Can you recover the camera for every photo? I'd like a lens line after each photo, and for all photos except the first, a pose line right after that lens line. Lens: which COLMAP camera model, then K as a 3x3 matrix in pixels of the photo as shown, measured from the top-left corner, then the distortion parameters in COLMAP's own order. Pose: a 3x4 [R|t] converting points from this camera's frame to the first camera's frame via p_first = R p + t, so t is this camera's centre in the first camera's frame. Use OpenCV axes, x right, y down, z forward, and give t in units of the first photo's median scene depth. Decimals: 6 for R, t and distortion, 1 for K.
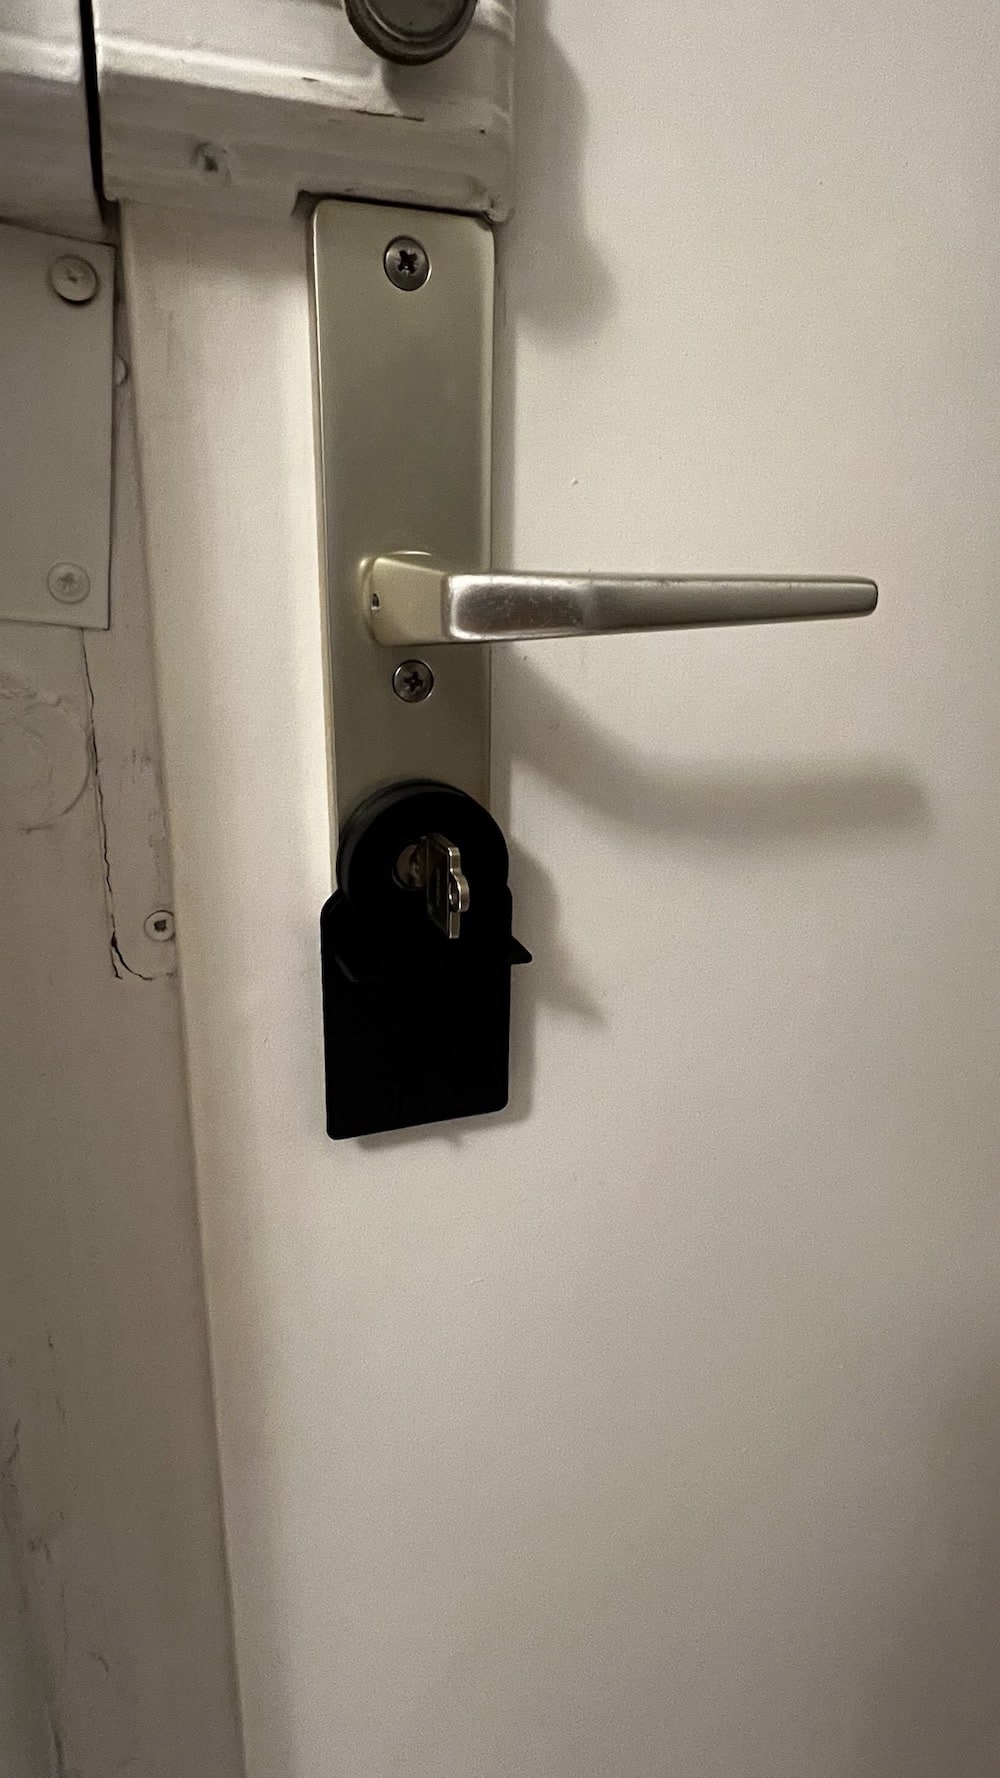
lens RADIAL K [[952.4, 0, 520.6], [0, 952.4, 887.0], [0, 0, 1]] dist [-0.001517, -0.002505]
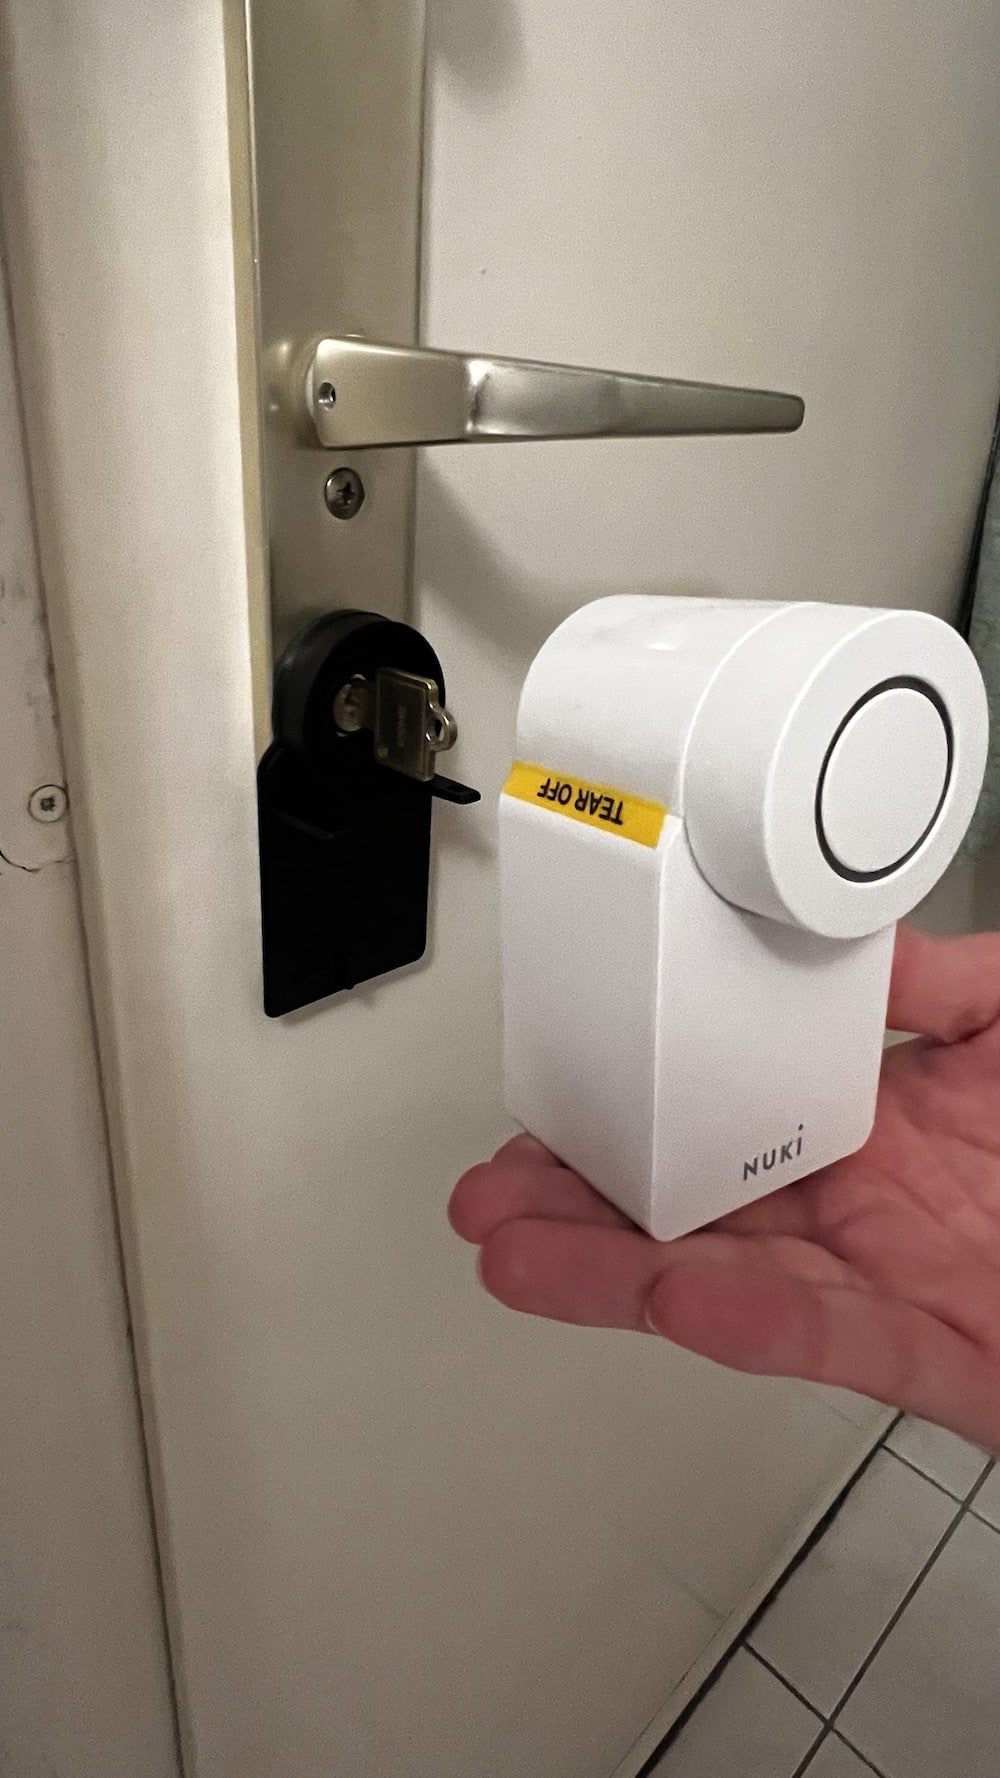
lens RADIAL K [[952.4, 0, 483.9], [0, 952.4, 892.0], [0, 0, 1]] dist [-0.001517, -0.002505]
pose [[0.918059, -0.139250, 0.371182, -0.367098], [0.087205, 0.984282, 0.153569, 0.023250], [-0.386733, -0.108617, 0.915773, 0.094706]]
